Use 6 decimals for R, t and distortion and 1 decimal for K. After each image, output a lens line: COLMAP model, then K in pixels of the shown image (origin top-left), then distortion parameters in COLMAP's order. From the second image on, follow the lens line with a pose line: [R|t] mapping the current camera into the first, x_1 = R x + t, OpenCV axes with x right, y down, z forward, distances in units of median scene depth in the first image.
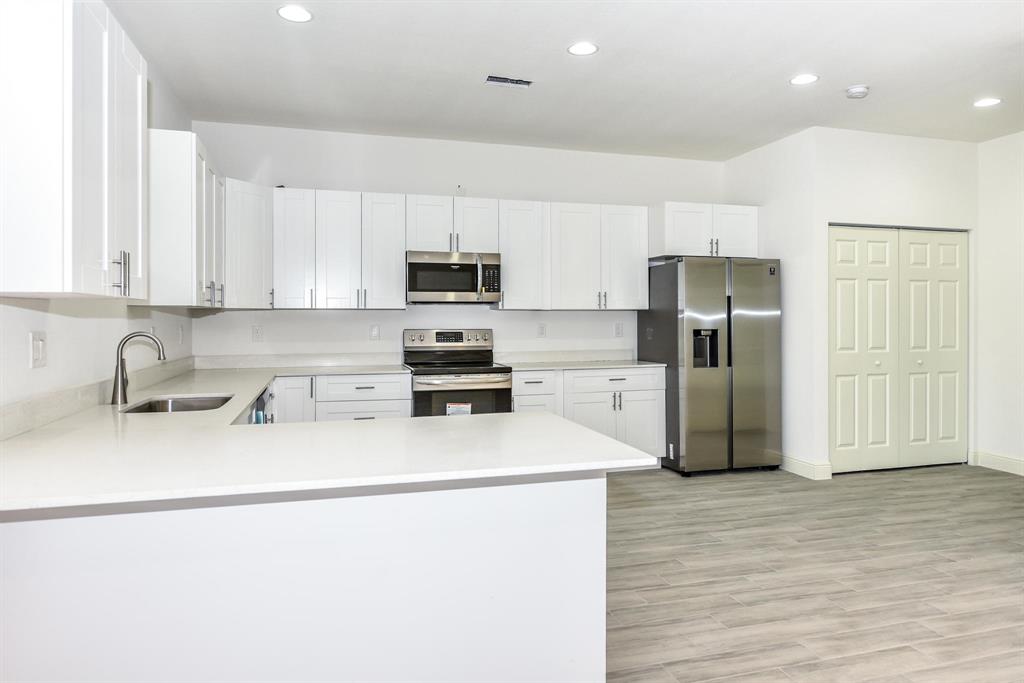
lens RADIAL K [[651.3, 0, 514.0], [0, 651.3, 323.4], [0, 0, 1]] dist [-0.002311, -0.000624]
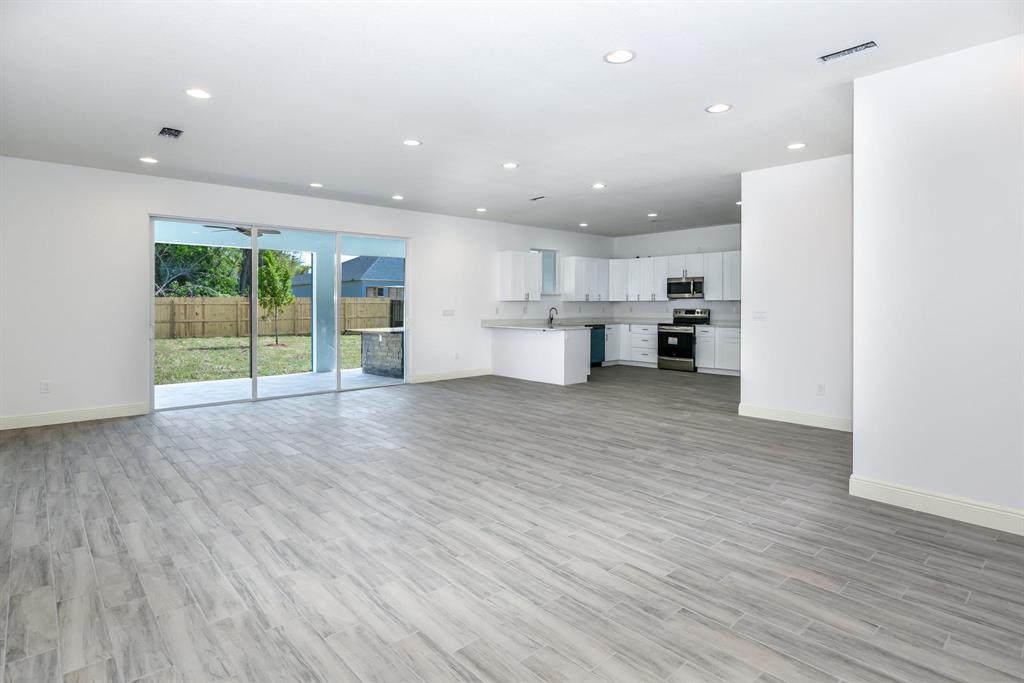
lens RADIAL K [[545.6, 0, 511.5], [0, 545.6, 302.9], [0, 0, 1]] dist [-0.000473, -0.000174]
pose [[0.424490, 0.000267, -0.905432, 1.515486], [-0.001933, 0.999998, -0.000611, -0.011284], [0.905430, 0.002010, 0.424490, -0.471267]]
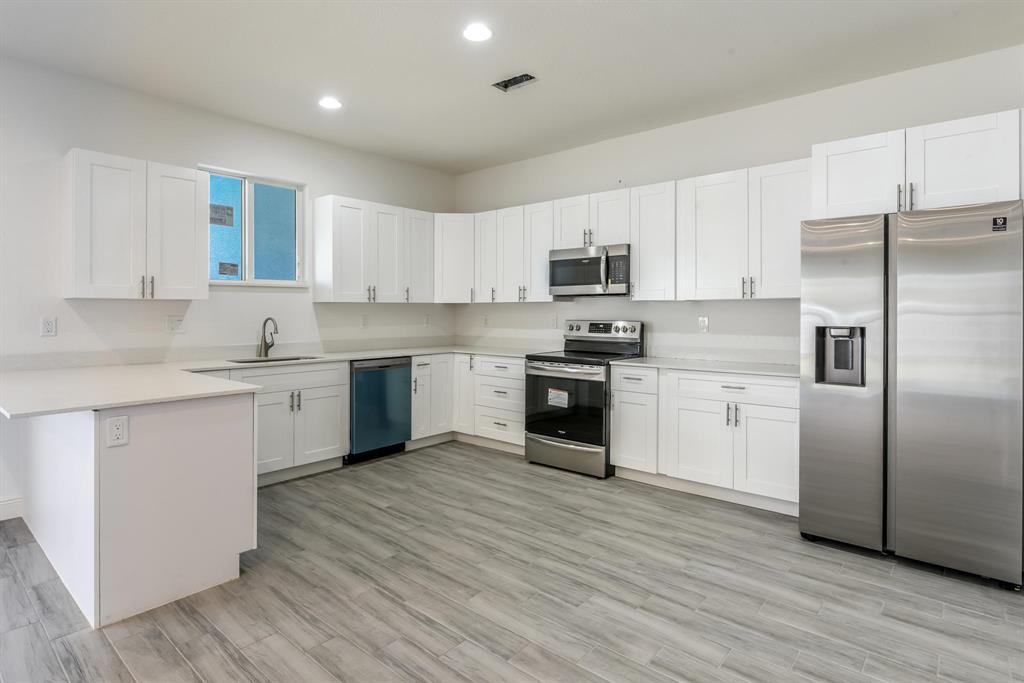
lens RADIAL K [[537.0, 0, 513.3], [0, 537.0, 315.6], [0, 0, 1]] dist [-0.003824, -0.000740]
pose [[0.539104, 0.007901, -0.842202, 0.582258], [-0.003722, 0.999969, 0.006998, -0.004920], [0.842231, -0.000638, 0.539117, 0.438350]]
